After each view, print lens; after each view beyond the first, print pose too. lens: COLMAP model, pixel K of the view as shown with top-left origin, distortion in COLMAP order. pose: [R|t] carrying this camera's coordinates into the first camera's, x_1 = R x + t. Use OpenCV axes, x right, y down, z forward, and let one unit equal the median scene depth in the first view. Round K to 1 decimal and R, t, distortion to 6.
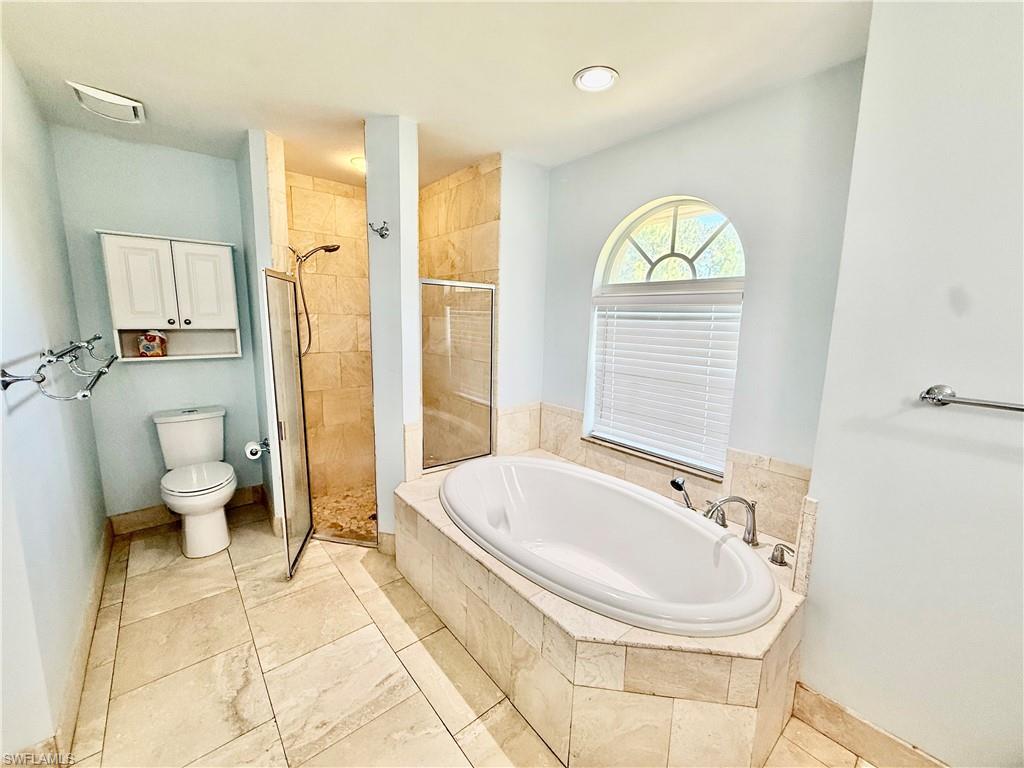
lens RADIAL K [[407.6, 0, 515.5], [0, 407.6, 382.4], [0, 0, 1]] dist [0.000114, -0.000554]
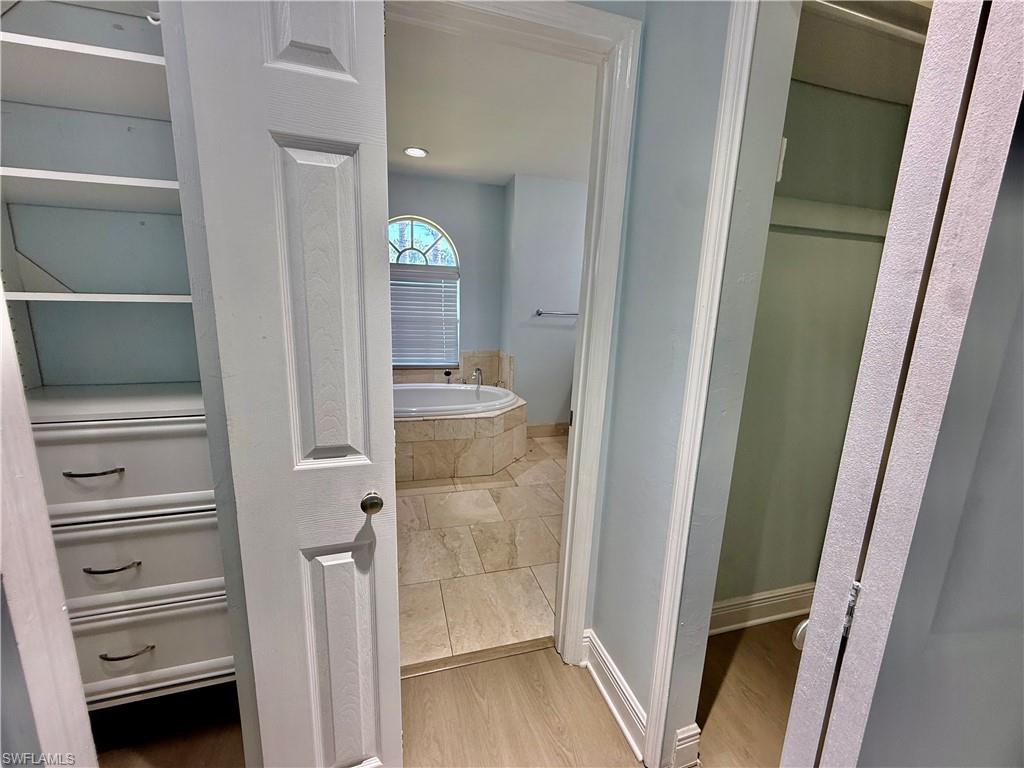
lens RADIAL K [[407.6, 0, 515.5], [0, 407.6, 382.4], [0, 0, 1]] dist [0.000114, -0.000554]
pose [[0.408846, -0.192515, 0.892067, -1.216026], [0.121611, 0.980272, 0.155815, 0.028944], [-0.904464, 0.044781, 0.424192, -0.119644]]
